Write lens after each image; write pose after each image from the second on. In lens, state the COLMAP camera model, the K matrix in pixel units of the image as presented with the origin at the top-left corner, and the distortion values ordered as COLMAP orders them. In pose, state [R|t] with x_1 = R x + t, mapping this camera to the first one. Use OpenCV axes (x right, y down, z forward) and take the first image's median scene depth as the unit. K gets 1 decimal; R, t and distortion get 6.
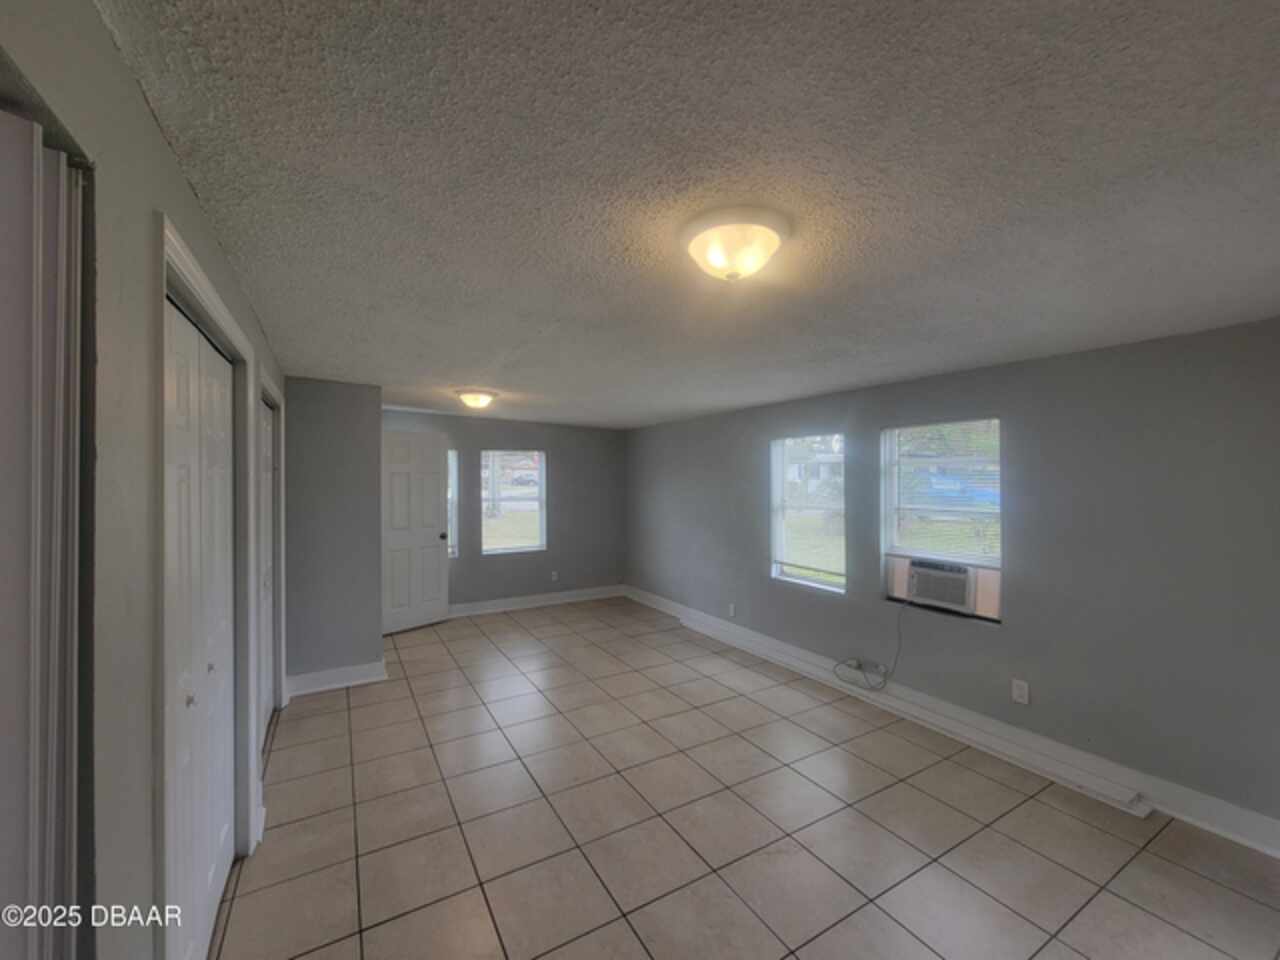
lens RADIAL K [[513.4, 0, 631.5], [0, 513.4, 475.2], [0, 0, 1]] dist [0.000846, 0.000099]
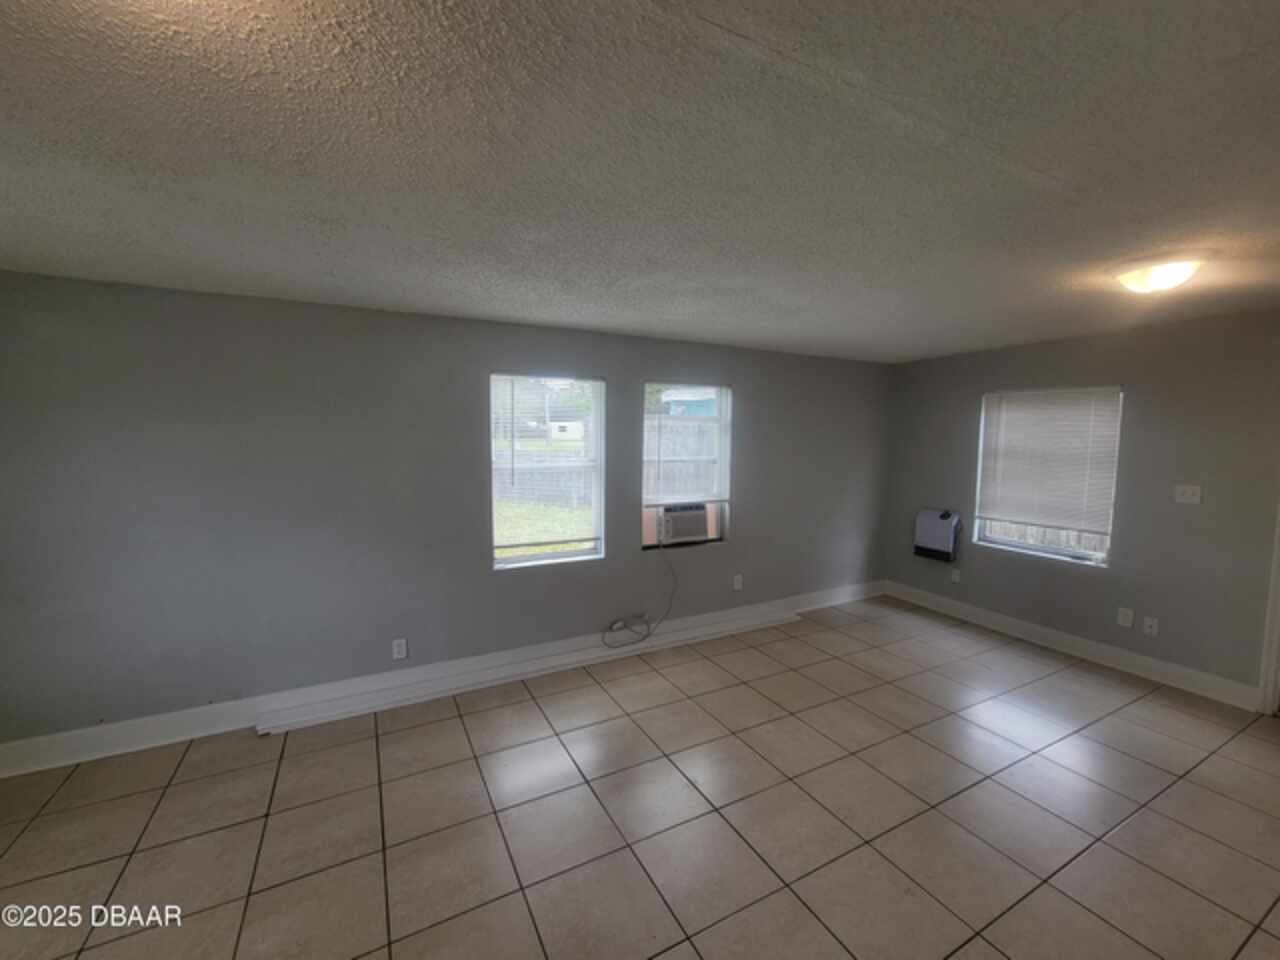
lens RADIAL K [[527.6, 0, 639.0], [0, 527.6, 472.1], [0, 0, 1]] dist [-0.001153, -0.000212]
pose [[0.034672, -0.071213, 0.996858, -0.534922], [-0.015099, 0.997307, 0.071770, 0.009554], [-0.999285, -0.017540, 0.033504, 0.944127]]
